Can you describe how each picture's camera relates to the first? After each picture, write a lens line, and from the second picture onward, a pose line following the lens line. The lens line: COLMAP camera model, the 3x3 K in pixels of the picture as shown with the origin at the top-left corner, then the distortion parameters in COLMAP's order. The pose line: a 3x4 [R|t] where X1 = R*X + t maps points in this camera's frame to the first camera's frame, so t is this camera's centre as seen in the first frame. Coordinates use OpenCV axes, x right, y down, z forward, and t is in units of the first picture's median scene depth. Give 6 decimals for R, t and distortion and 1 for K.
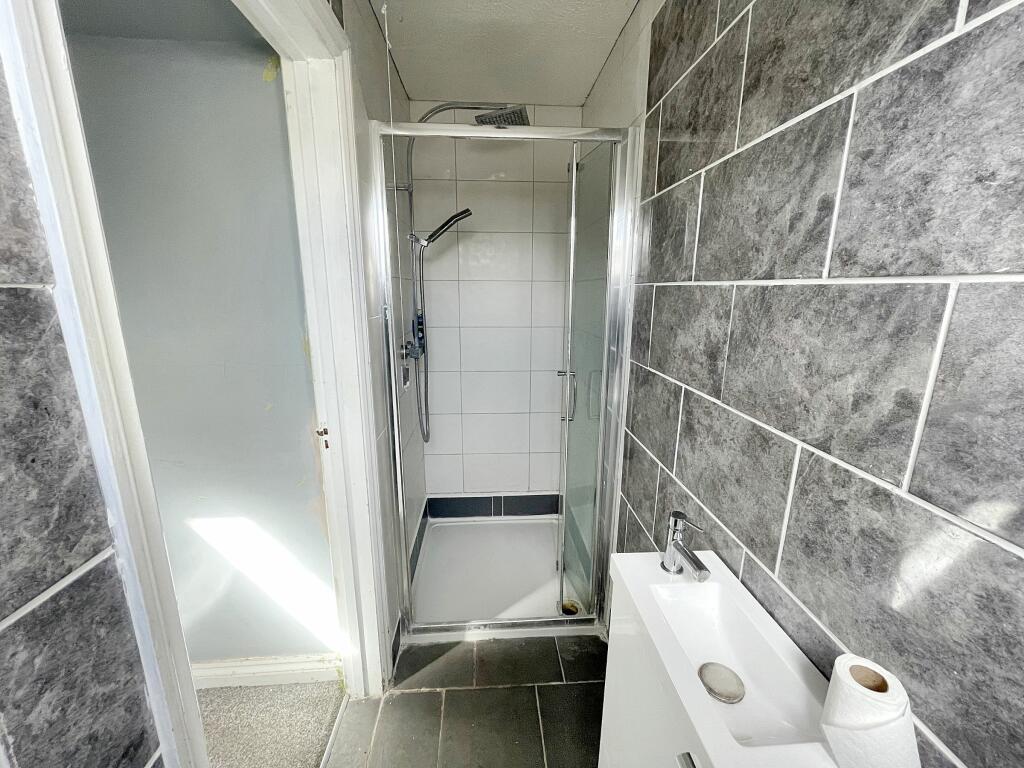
lens RADIAL K [[410.7, 0, 511.0], [0, 410.7, 384.0], [0, 0, 1]] dist [0.000123, -0.000070]
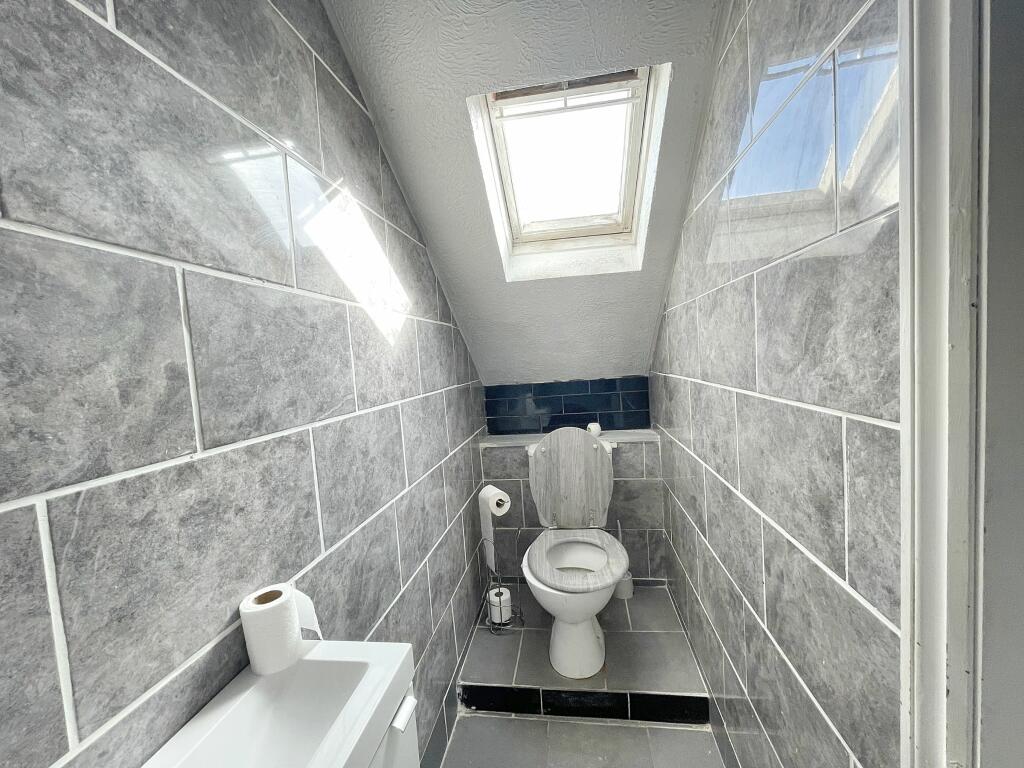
lens RADIAL K [[410.7, 0, 510.9], [0, 410.7, 383.0], [0, 0, 1]] dist [0.000123, -0.000070]
pose [[-0.974307, 0.047848, 0.220082, -0.109136], [0.109793, 0.954105, 0.278622, -0.131632], [-0.196650, 0.295626, -0.934844, 1.782576]]
